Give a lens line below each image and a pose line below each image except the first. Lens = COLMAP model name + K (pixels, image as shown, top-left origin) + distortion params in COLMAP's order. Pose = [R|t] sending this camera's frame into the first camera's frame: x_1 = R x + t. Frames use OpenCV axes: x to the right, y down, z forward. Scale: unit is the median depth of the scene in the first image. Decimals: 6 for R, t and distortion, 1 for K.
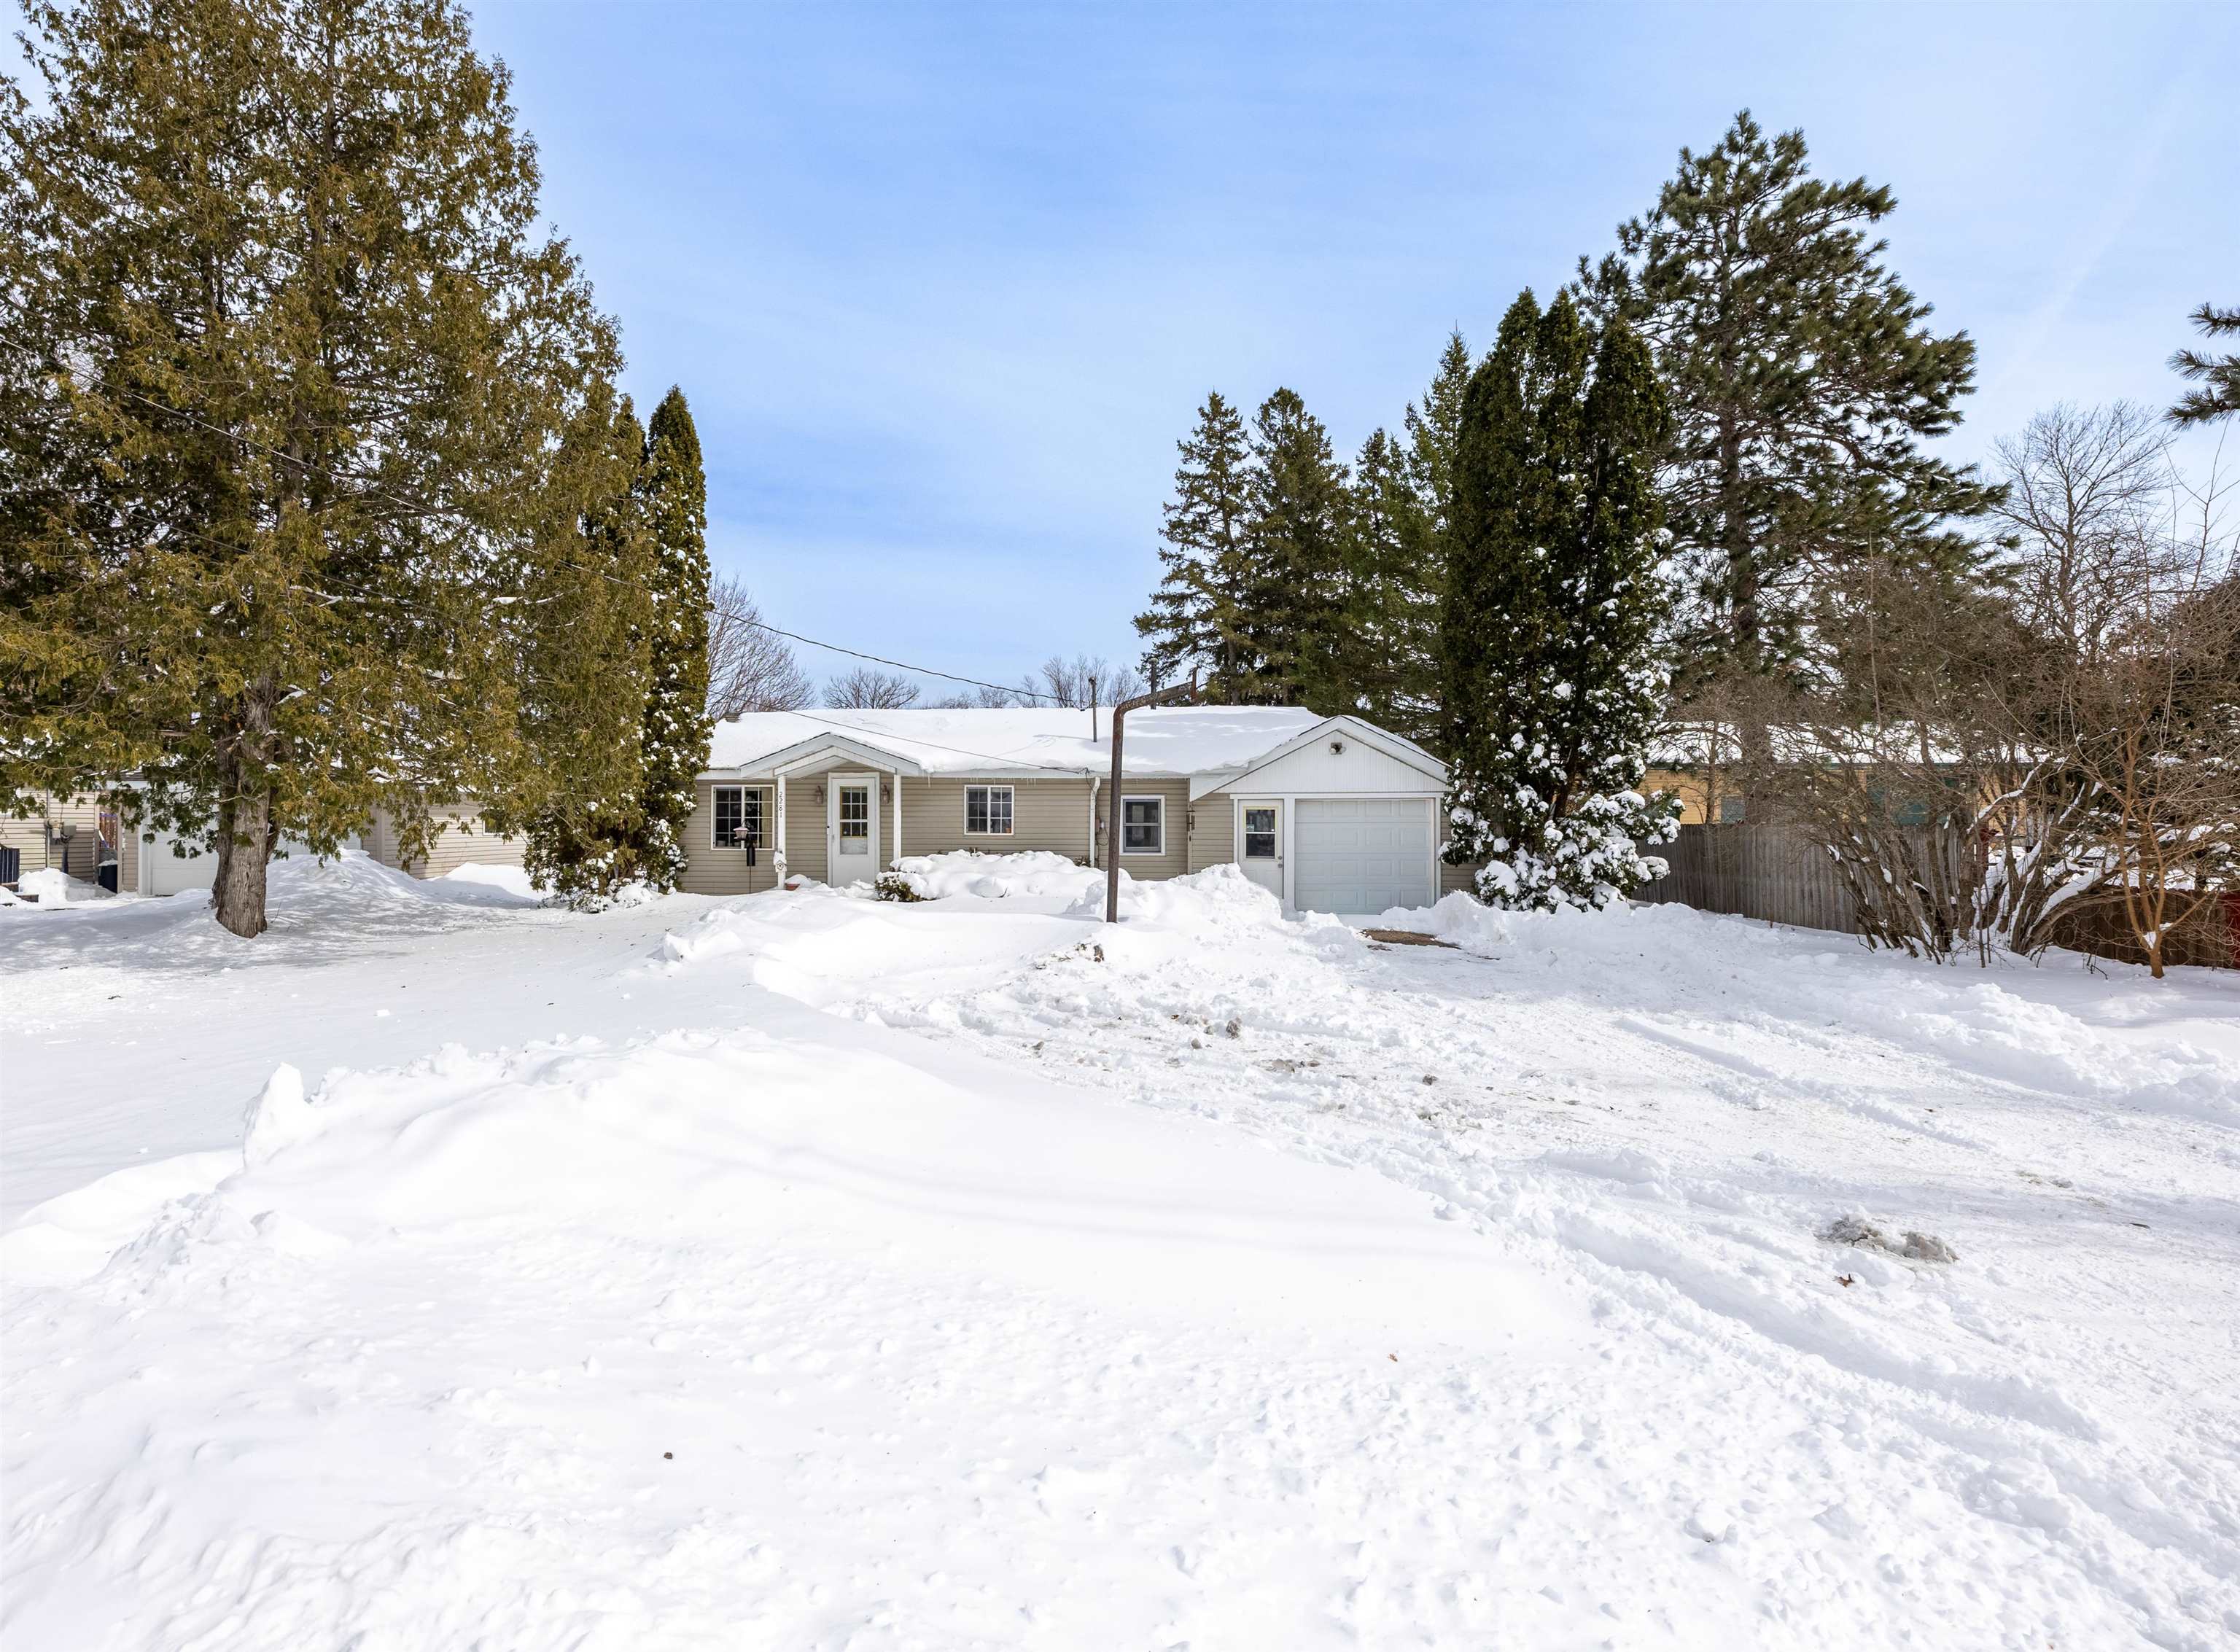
lens RADIAL K [[993.9, 0, 1119.7], [0, 993.9, 820.3], [0, 0, 1]] dist [-0.001944, -0.000037]
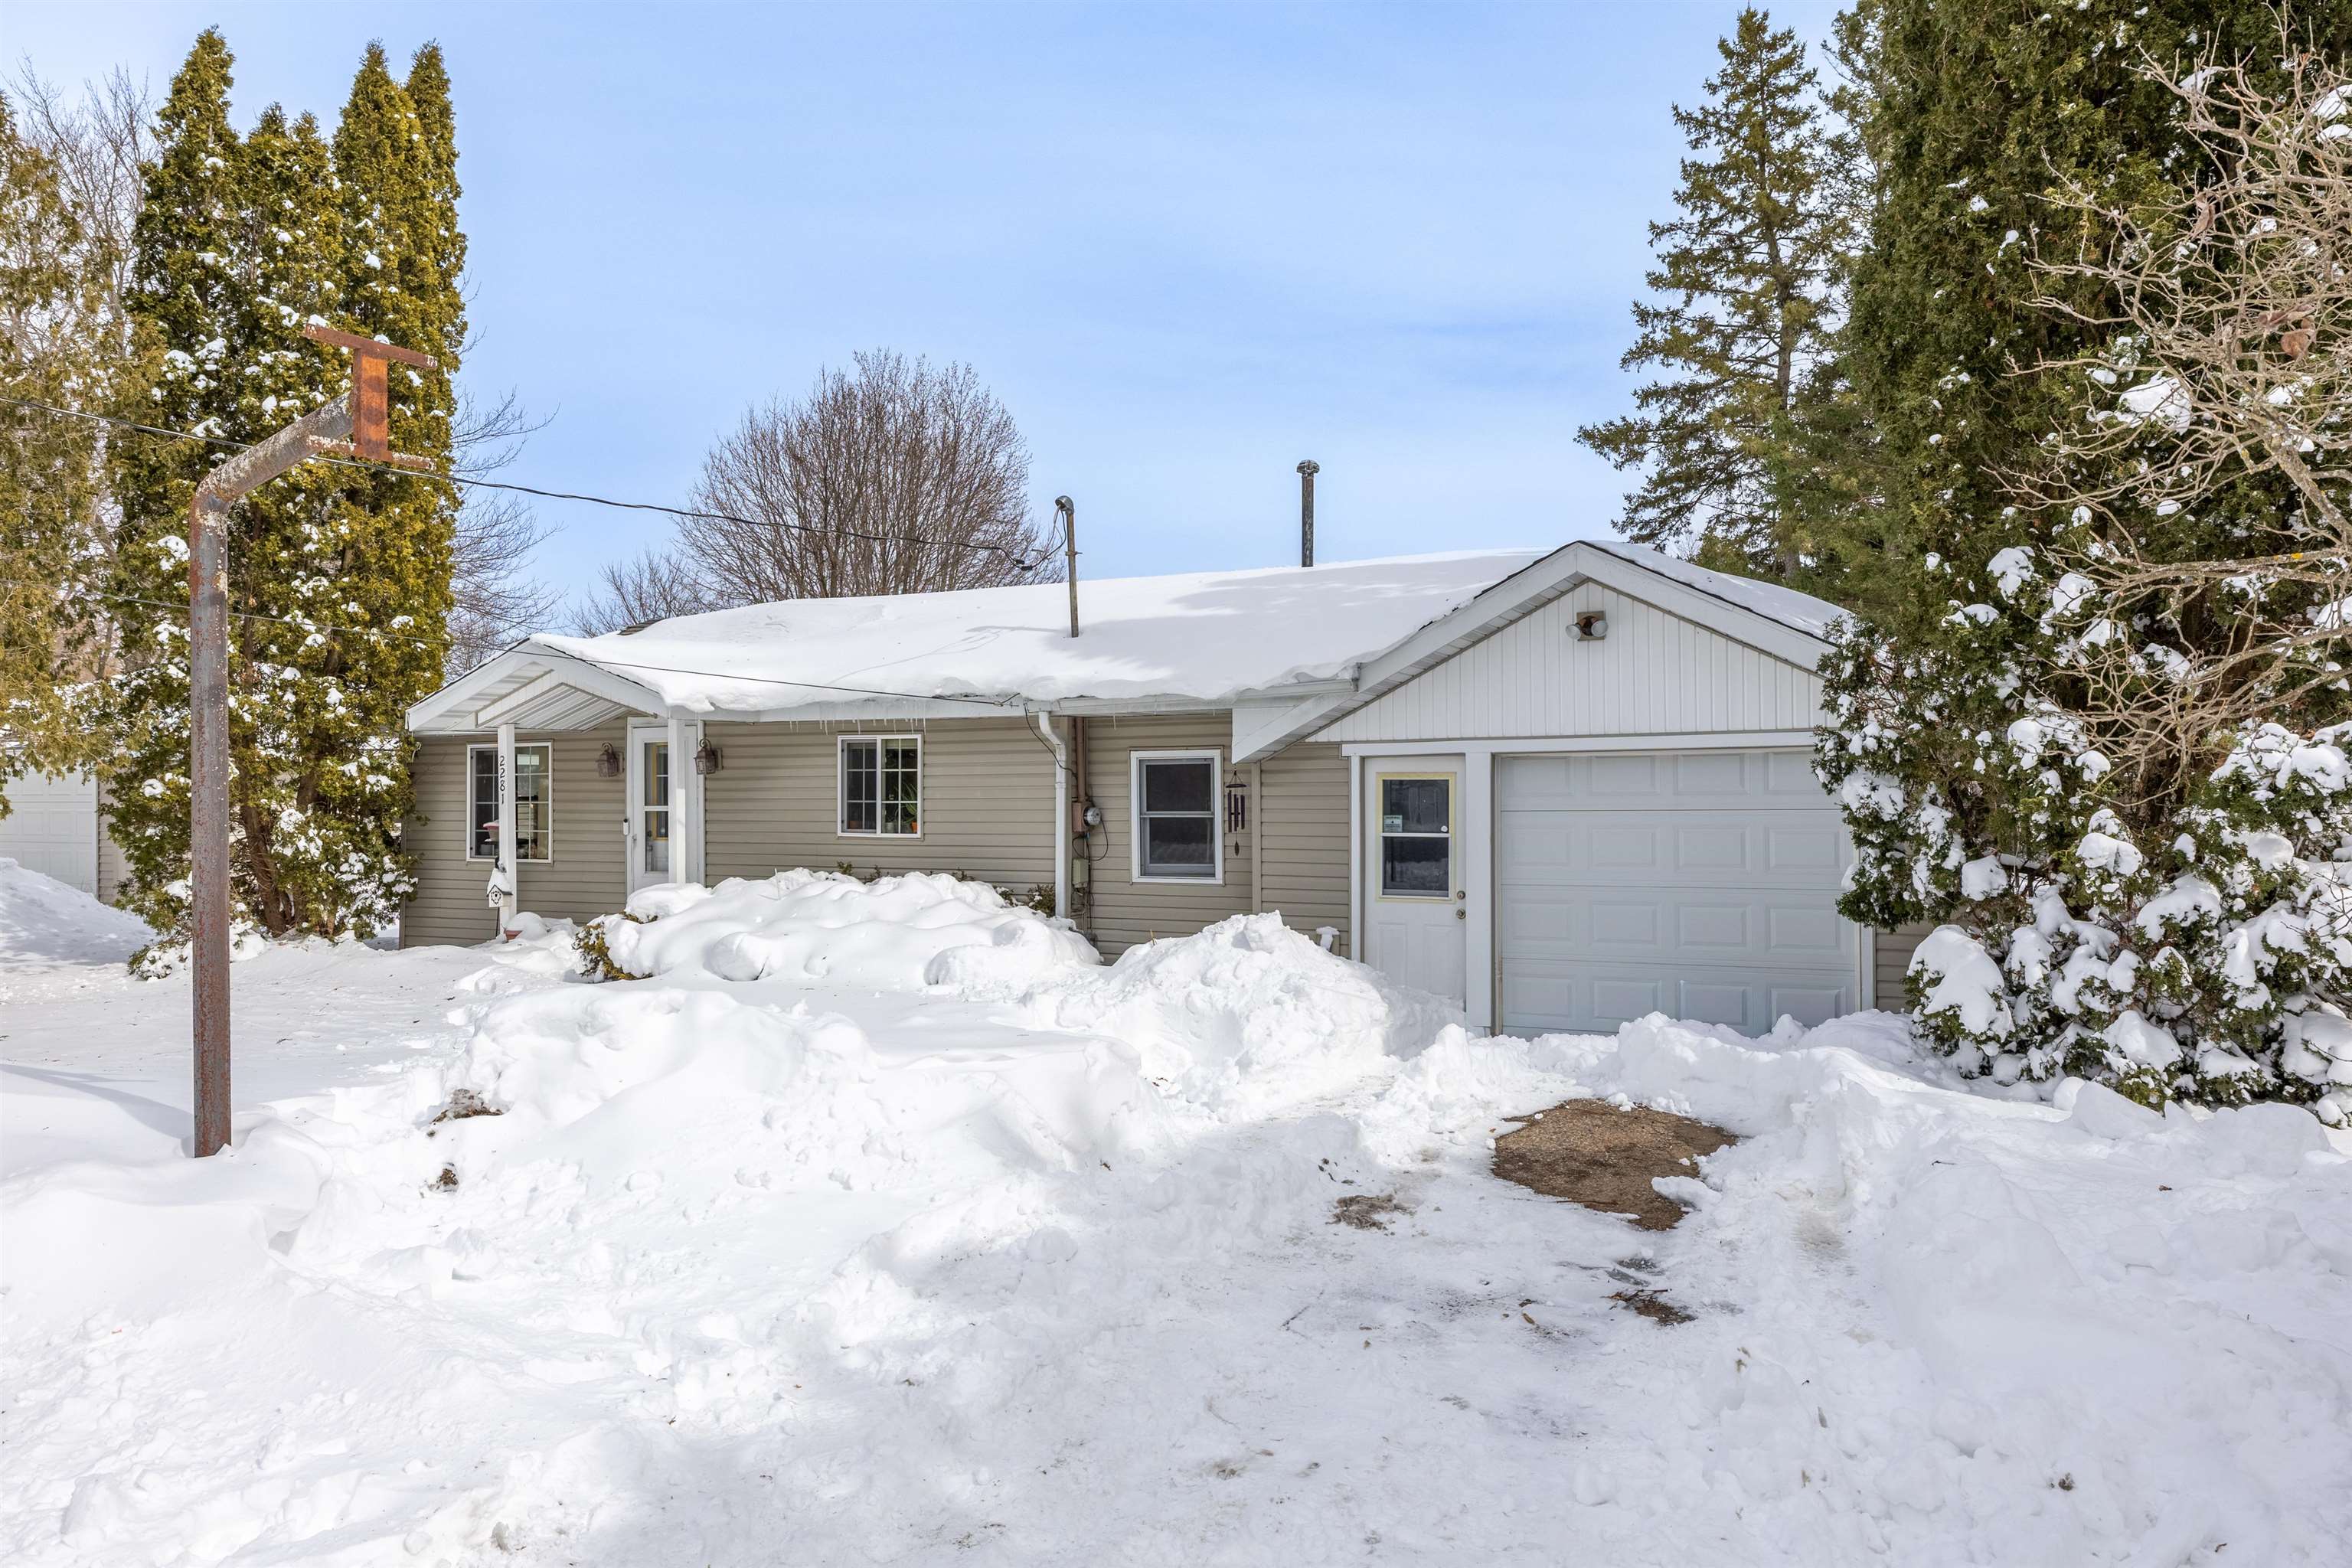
lens RADIAL K [[1494.0, 0, 1176.1], [0, 1494.0, 790.9], [0, 0, 1]] dist [0.004735, 0.001286]
pose [[0.938275, -0.007548, -0.345809, 0.265589], [0.008333, 0.999965, 0.000783, -0.007237], [0.345791, -0.003617, 0.938305, 0.370238]]
